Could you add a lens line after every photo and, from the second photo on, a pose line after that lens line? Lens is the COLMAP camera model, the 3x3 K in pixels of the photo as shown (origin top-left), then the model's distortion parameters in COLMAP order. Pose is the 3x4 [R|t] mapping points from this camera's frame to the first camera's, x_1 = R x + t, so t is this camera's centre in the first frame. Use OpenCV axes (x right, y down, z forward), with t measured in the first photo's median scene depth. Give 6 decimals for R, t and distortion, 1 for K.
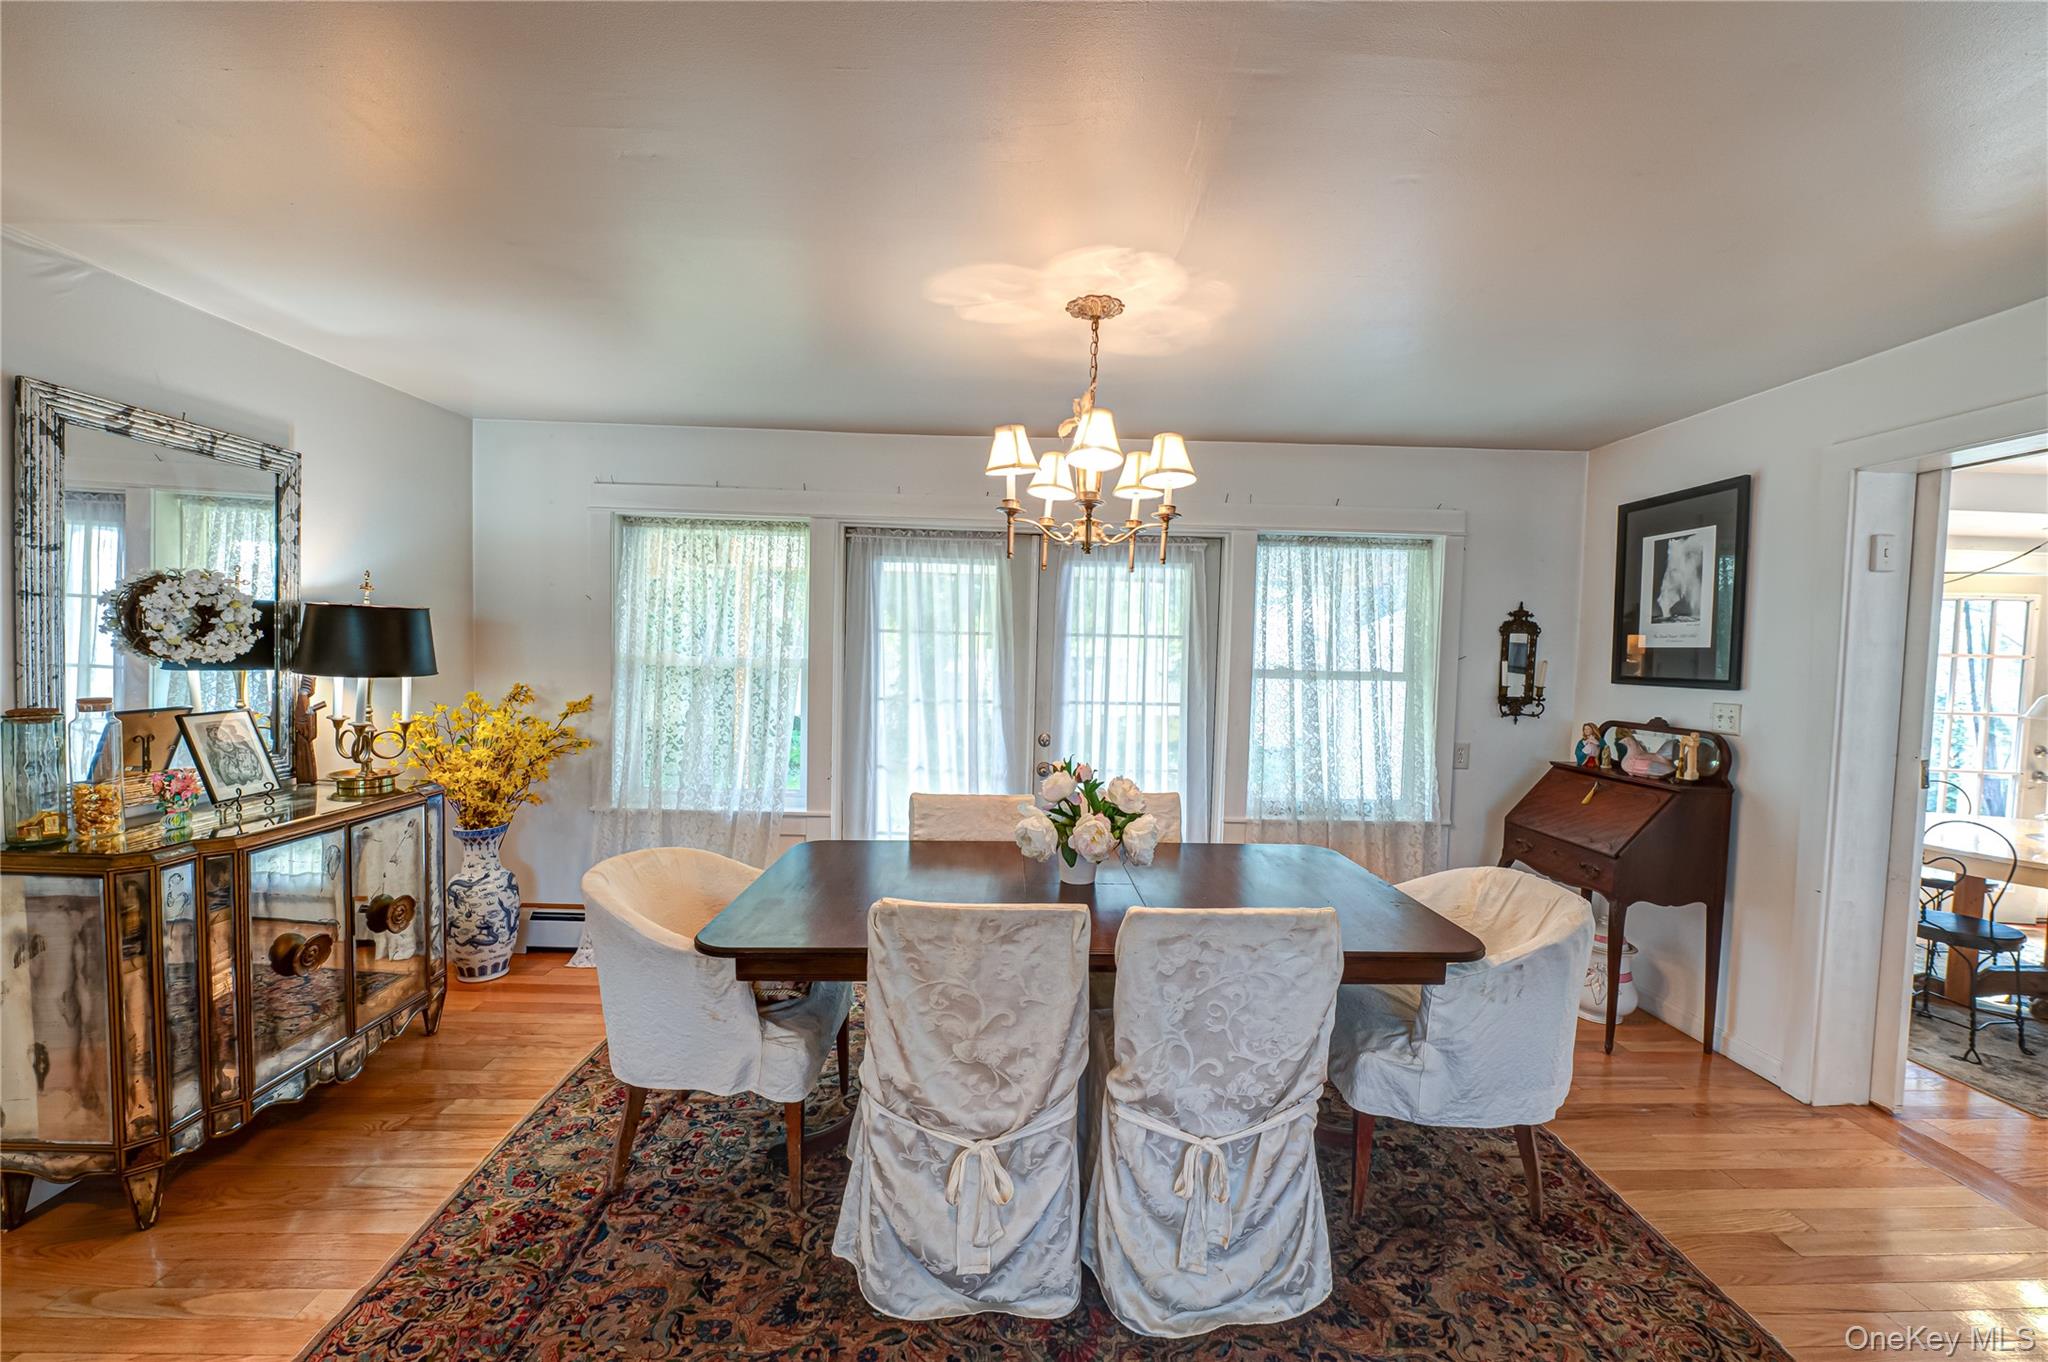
lens RADIAL K [[807.5, 0, 1030.5], [0, 807.5, 685.4], [0, 0, 1]] dist [-0.011365, 0.000380]
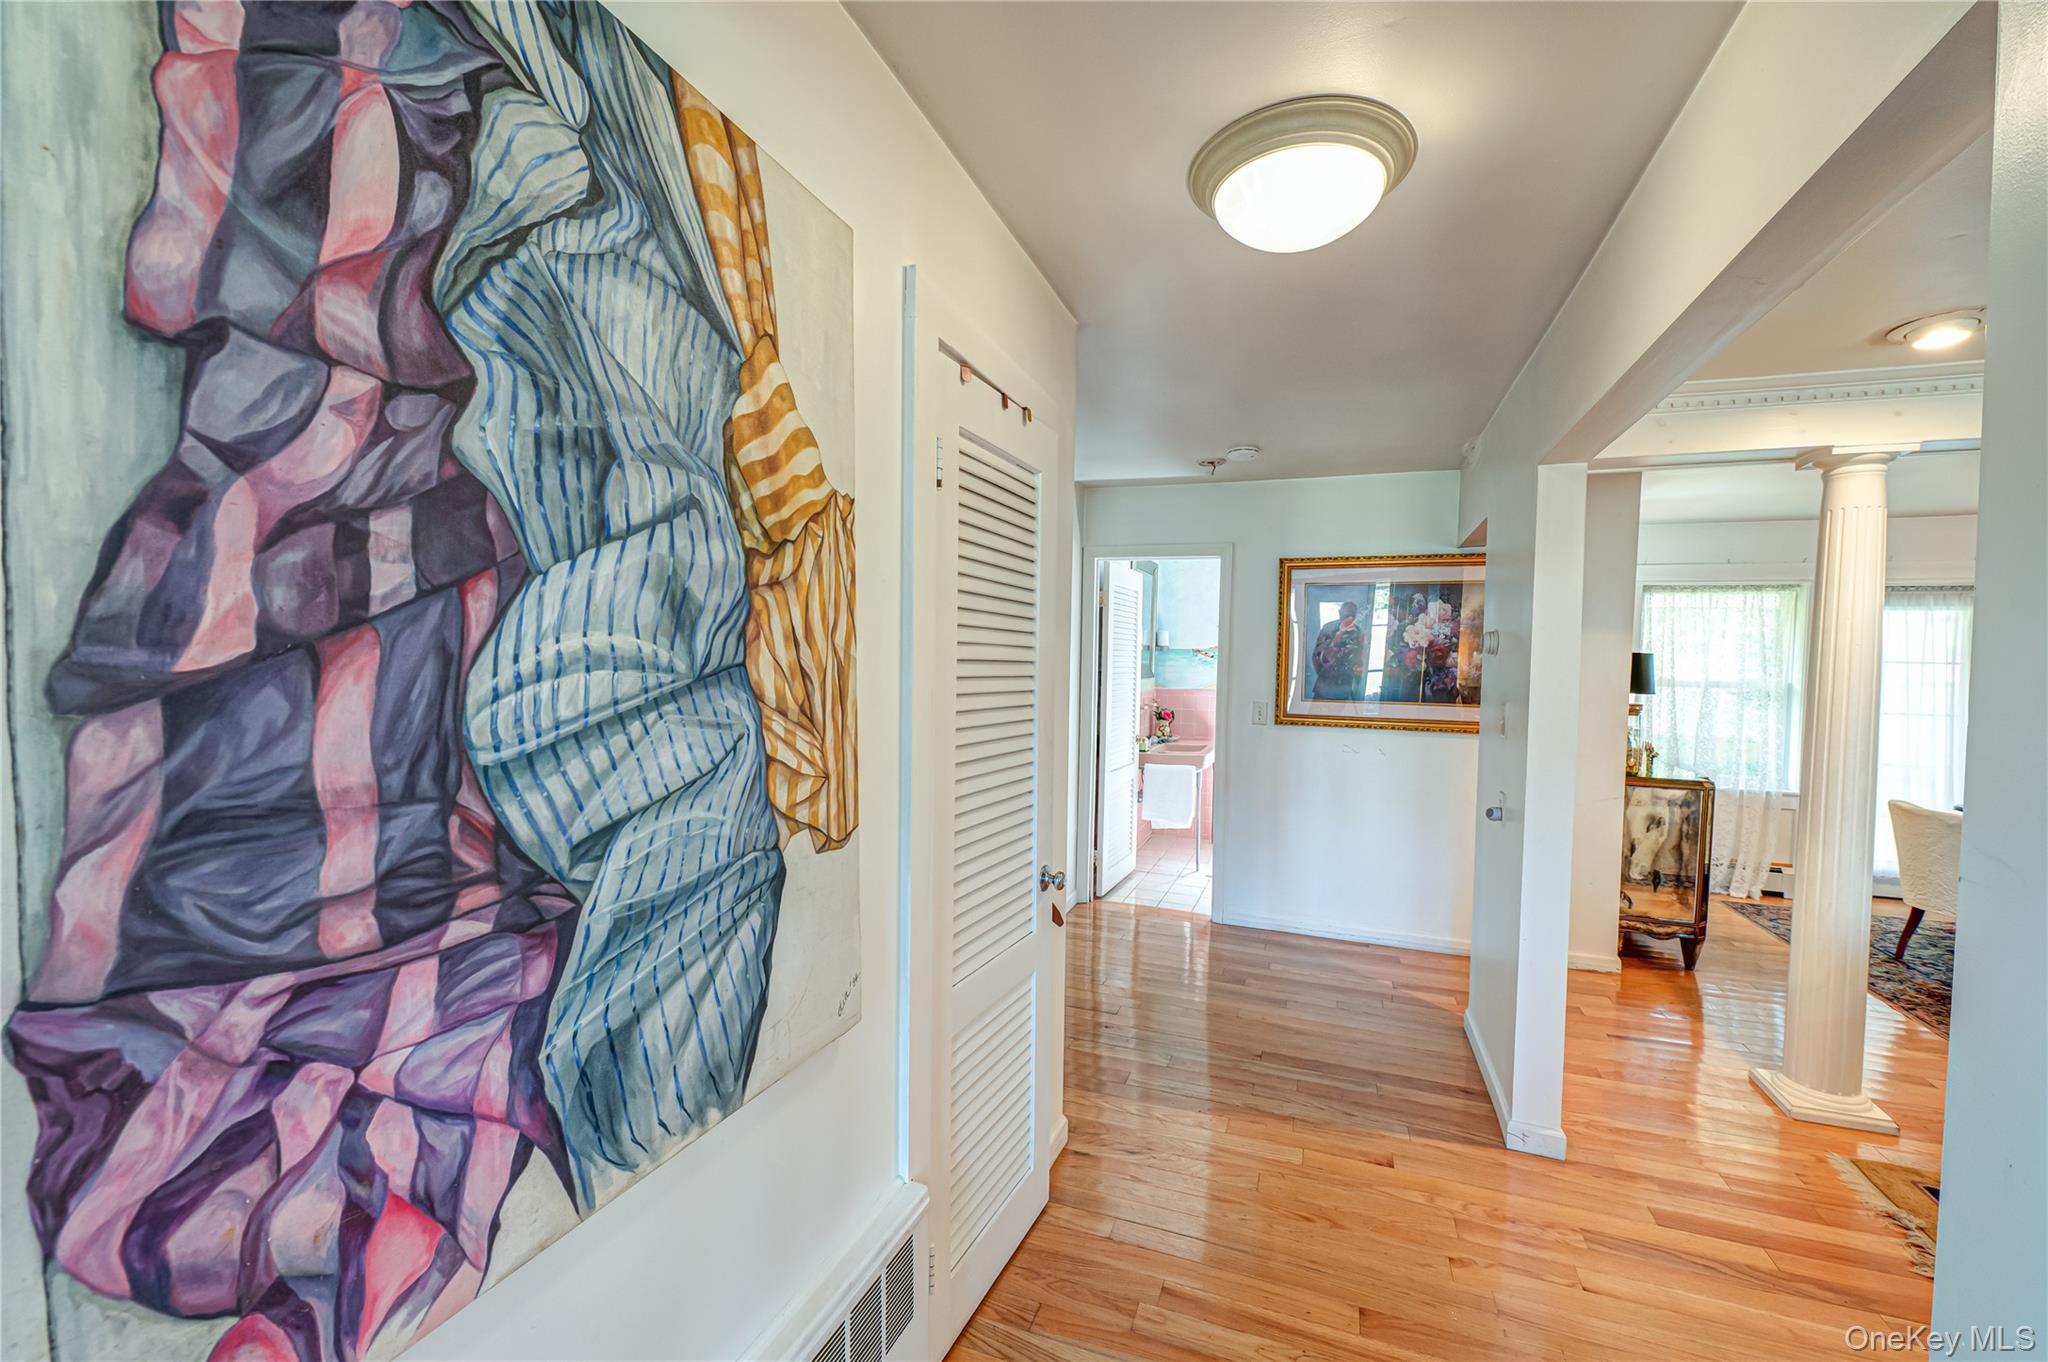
lens RADIAL K [[807.5, 0, 1028.7], [0, 807.5, 691.8], [0, 0, 1]] dist [-0.011365, 0.000380]
pose [[0.924599, 0.006156, -0.380892, -0.973541], [-0.012914, 0.999801, -0.015189, 0.020428], [0.380723, 0.018962, 0.924495, -0.772866]]
